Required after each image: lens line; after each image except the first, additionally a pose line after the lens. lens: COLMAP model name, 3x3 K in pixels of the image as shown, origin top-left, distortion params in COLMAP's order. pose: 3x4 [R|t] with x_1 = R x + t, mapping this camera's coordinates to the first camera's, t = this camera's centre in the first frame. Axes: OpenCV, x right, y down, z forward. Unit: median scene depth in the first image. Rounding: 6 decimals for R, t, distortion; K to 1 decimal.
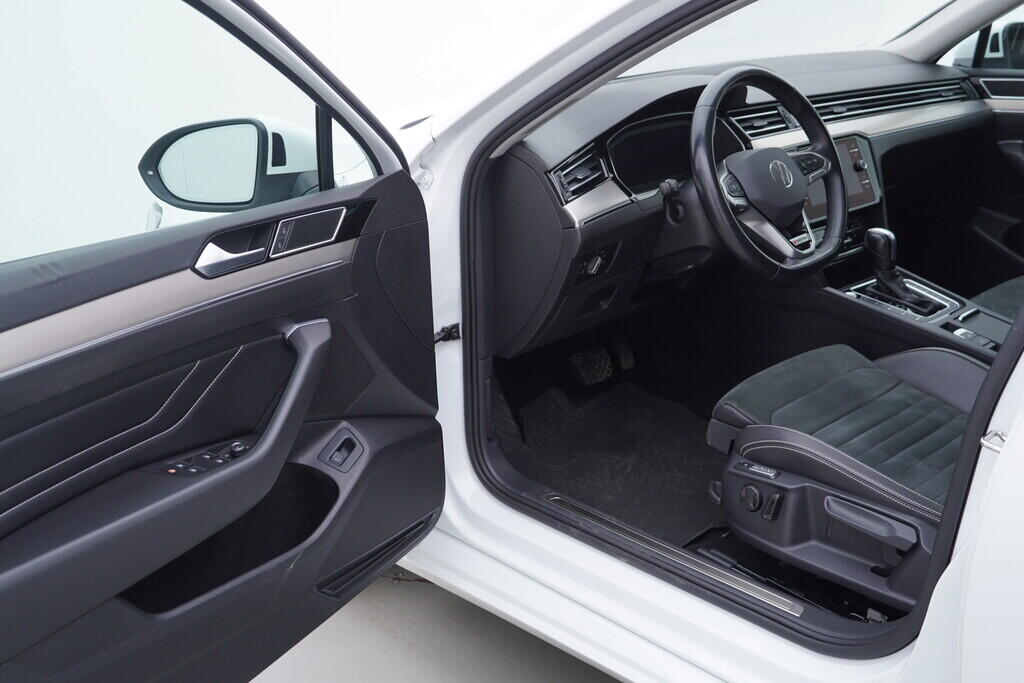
lens RADIAL K [[1058.4, 0, 514.6], [0, 1058.4, 343.1], [0, 0, 1]] dist [-0.012093, 0.000000]
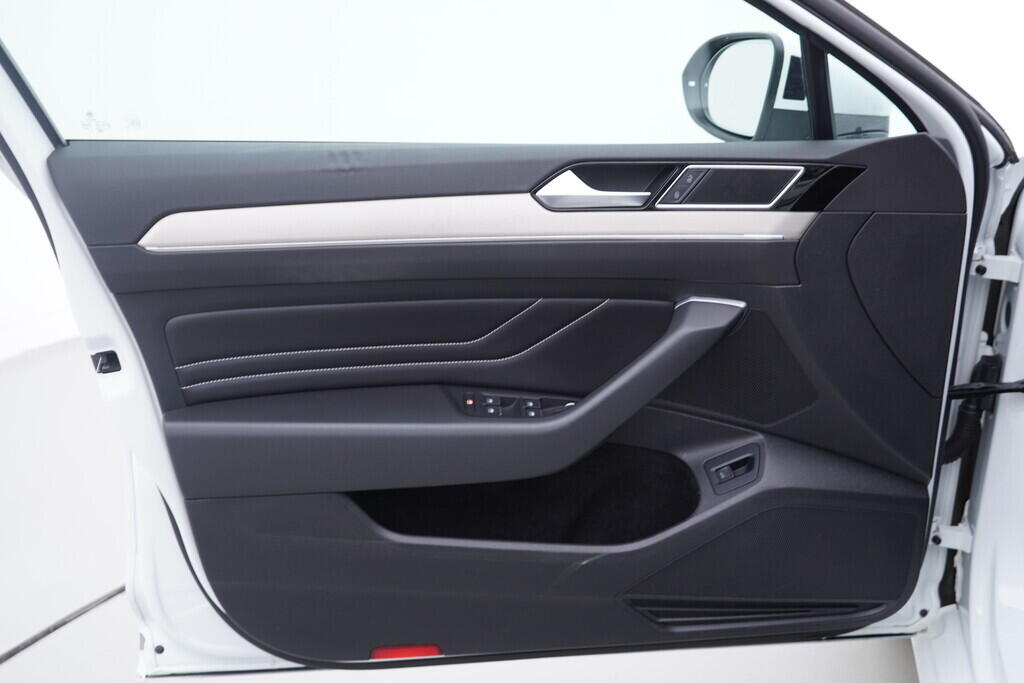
lens RADIAL K [[1058.4, 0, 512.4], [0, 1058.4, 338.3], [0, 0, 1]] dist [-0.012093, 0.000000]
pose [[0.562547, 0.336337, -0.755260, 0.357435], [-0.268124, 0.938357, 0.218166, -0.135506], [0.782081, 0.079775, 0.618050, 0.428985]]
